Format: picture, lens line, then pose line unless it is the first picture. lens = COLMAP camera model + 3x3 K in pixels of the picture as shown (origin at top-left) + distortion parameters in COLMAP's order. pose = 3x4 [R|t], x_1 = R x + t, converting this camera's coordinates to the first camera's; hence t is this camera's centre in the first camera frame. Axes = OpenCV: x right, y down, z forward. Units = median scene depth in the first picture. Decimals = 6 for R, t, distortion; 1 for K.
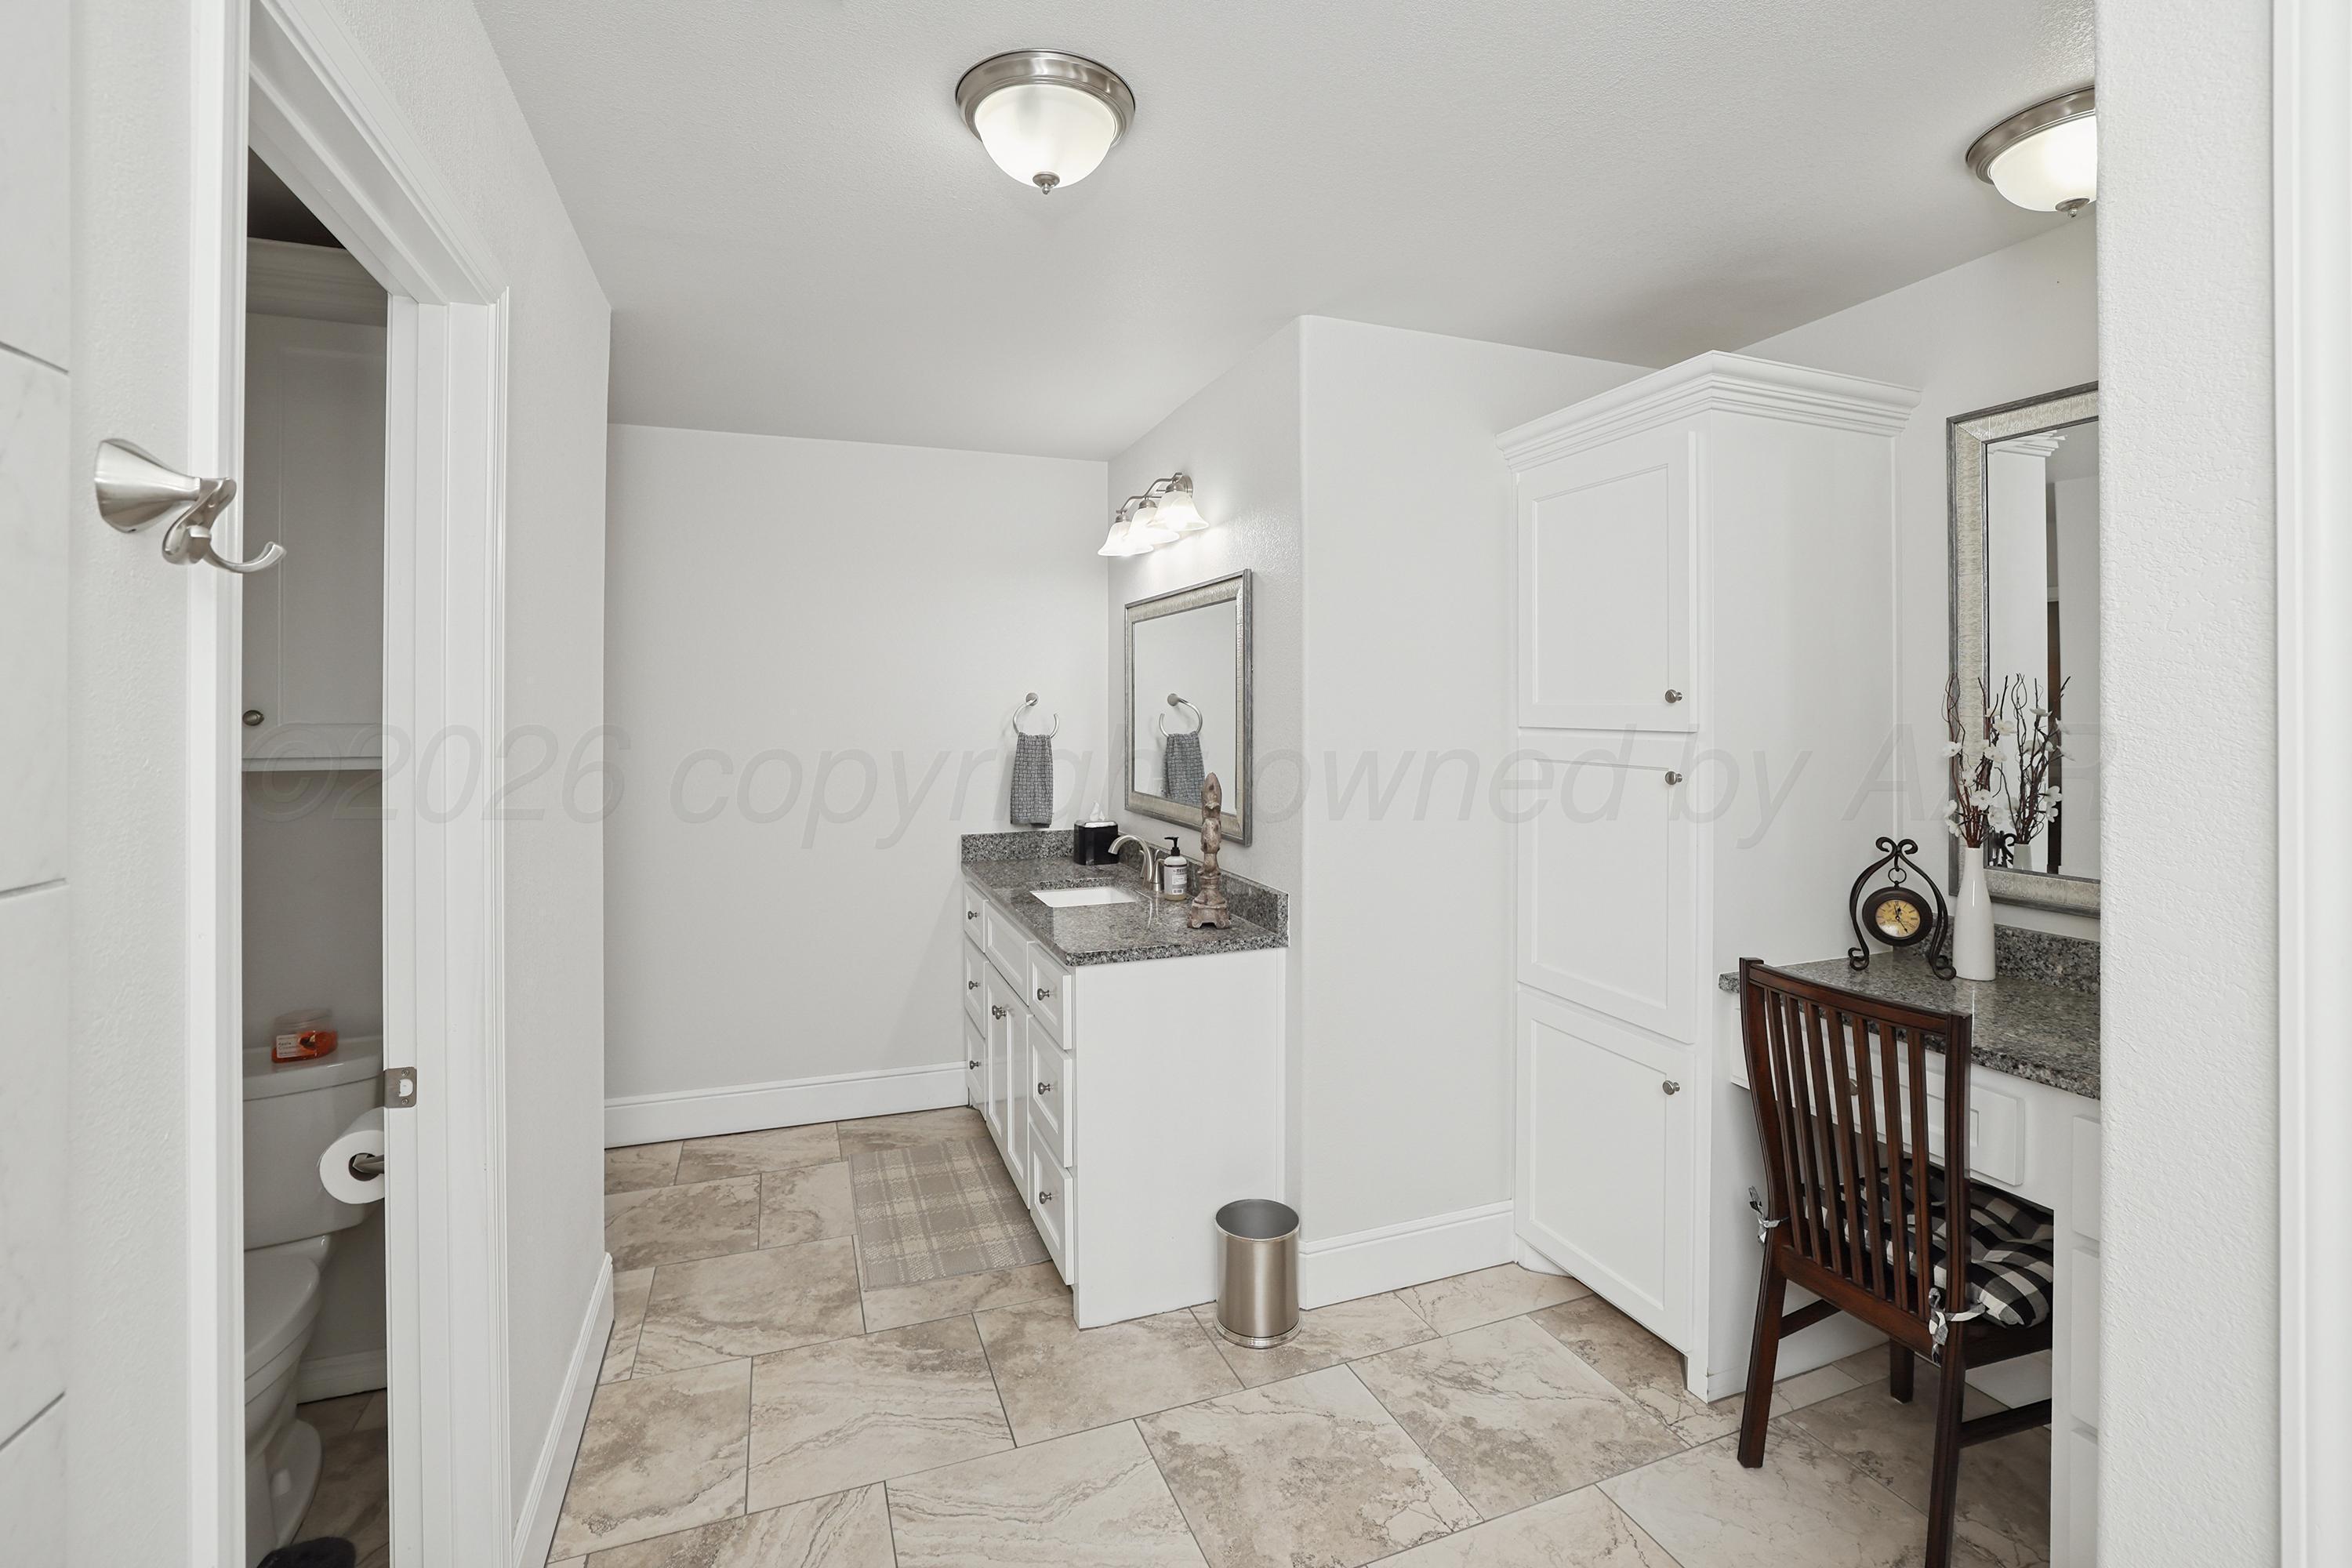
lens RADIAL K [[1024.8, 0, 1167.6], [0, 1024.8, 706.5], [0, 0, 1]] dist [-0.044002, 0.016649]
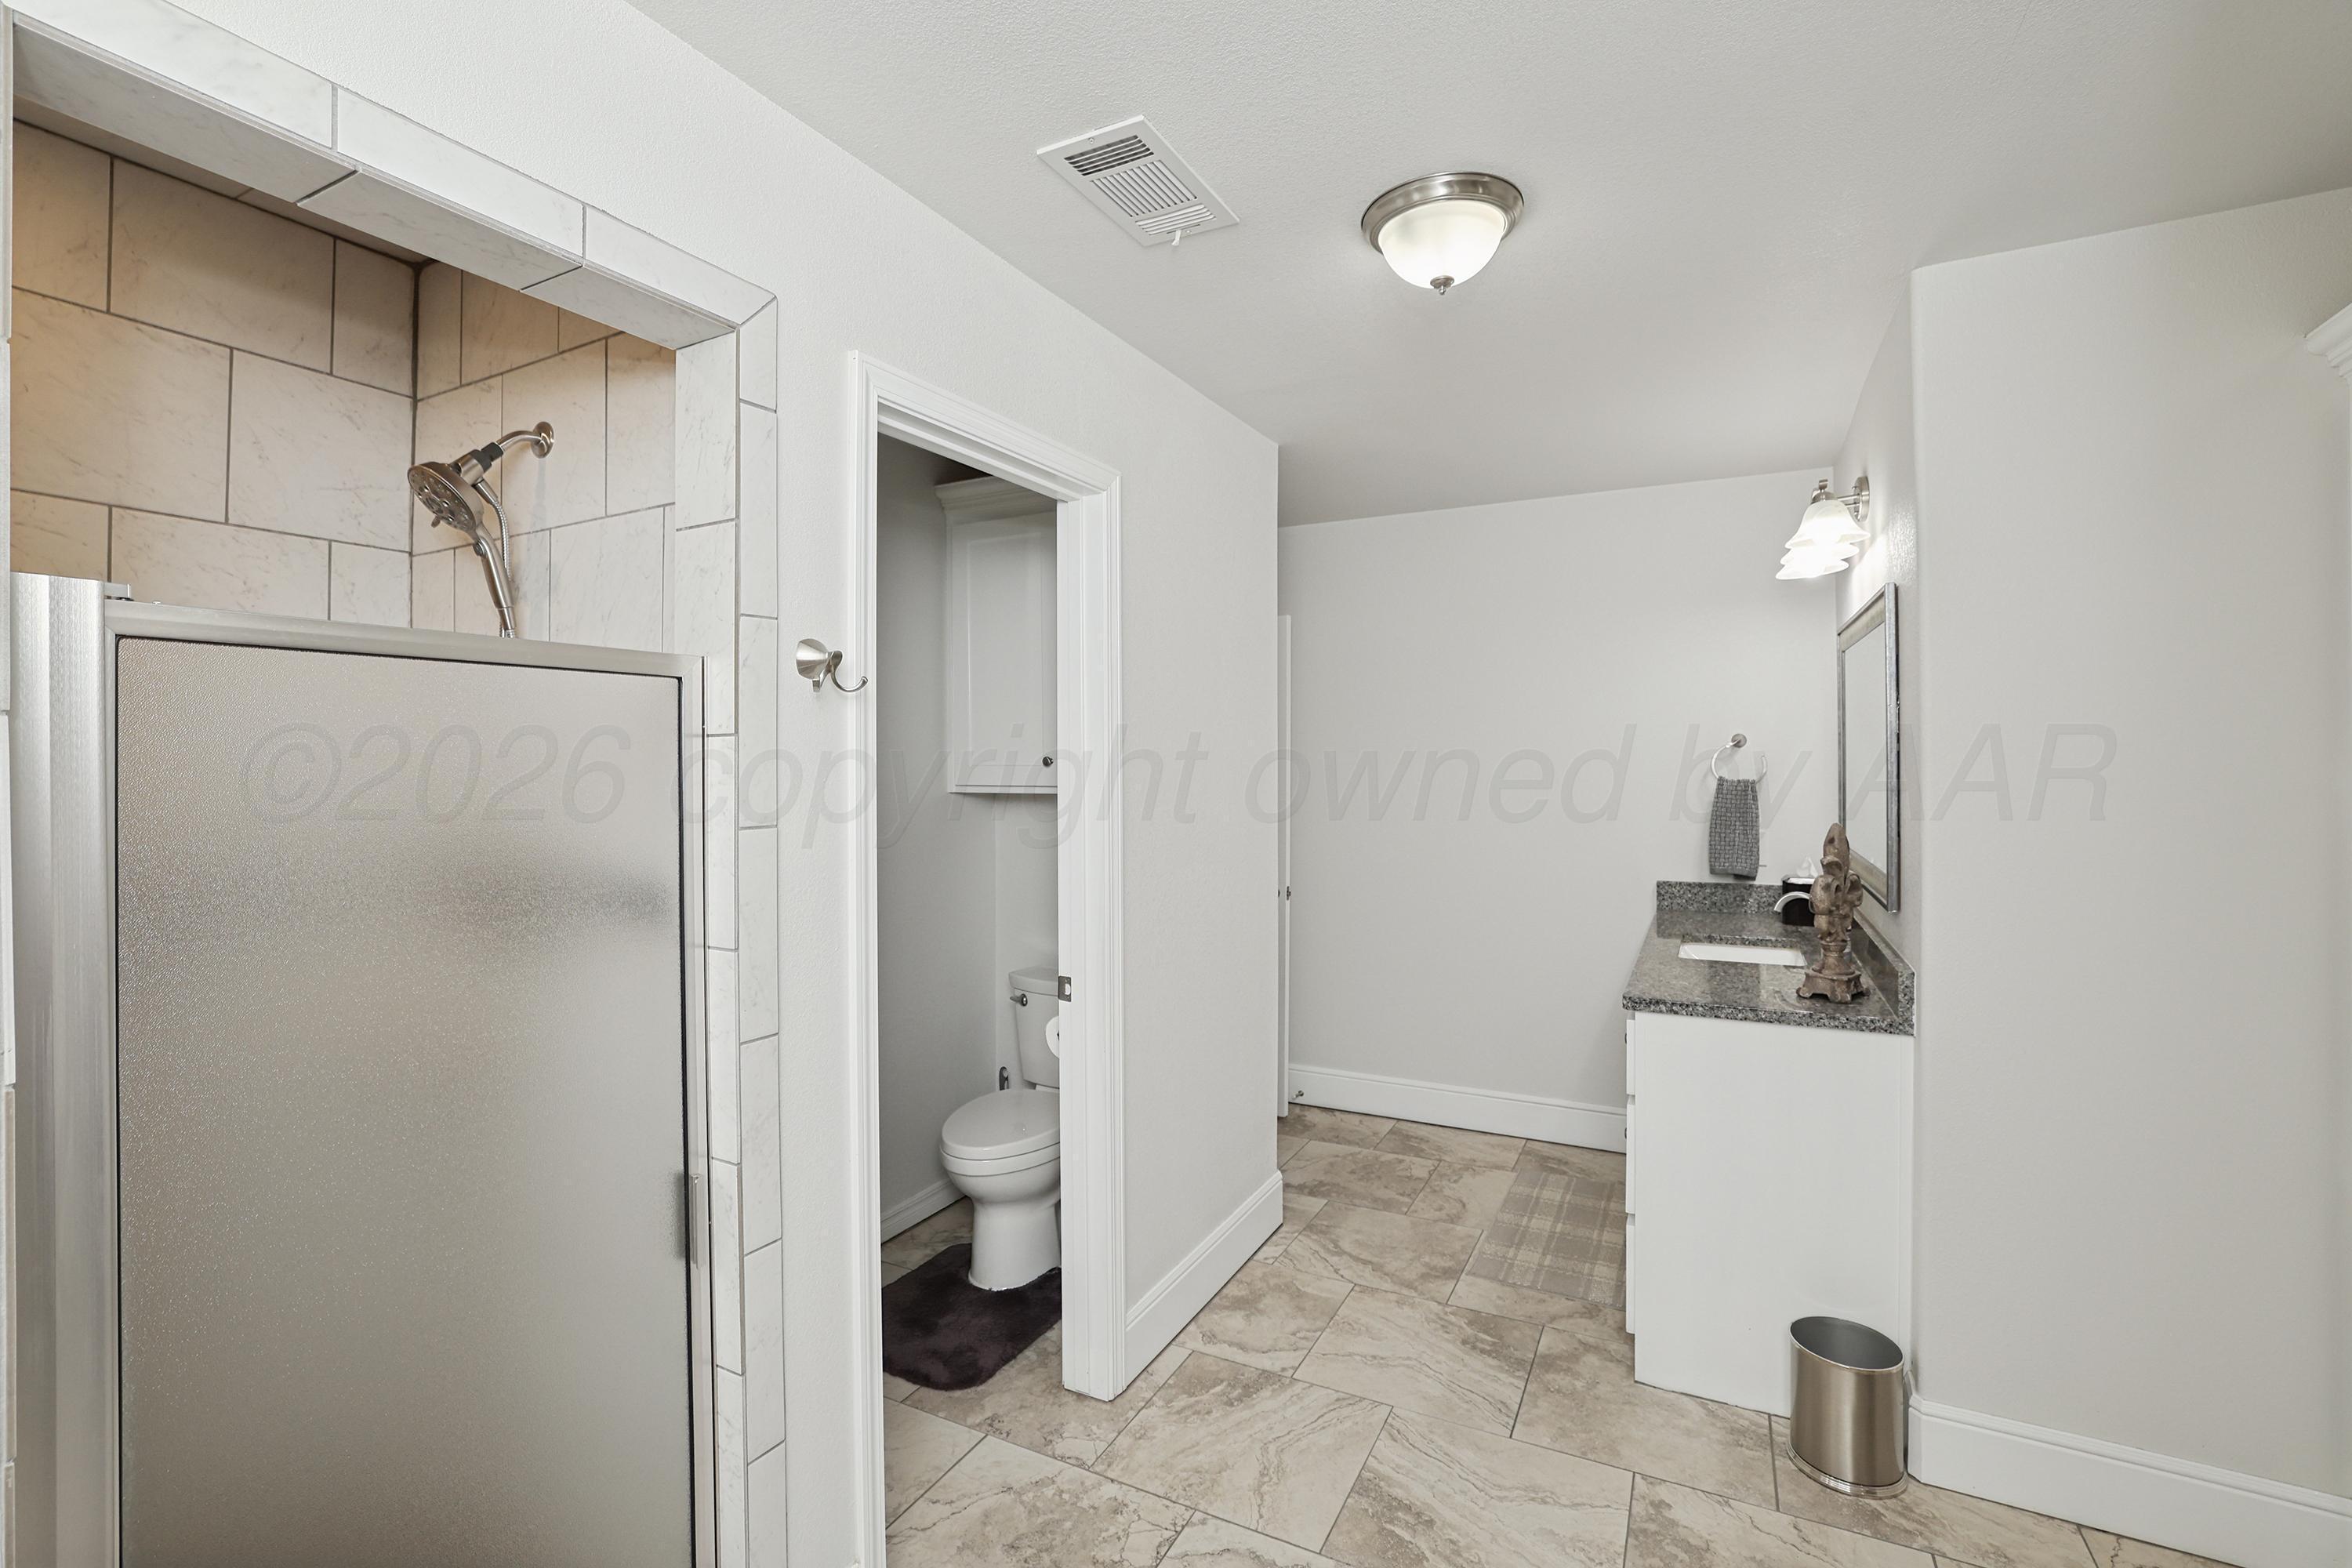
lens RADIAL K [[1030.4, 0, 1176.7], [0, 1030.4, 755.9], [0, 0, 1]] dist [-0.040954, 0.018208]
pose [[0.673810, -0.005590, -0.738883, 0.341528], [0.009204, 0.999957, 0.000828, 0.002086], [0.738847, -0.007359, 0.673833, 0.008174]]
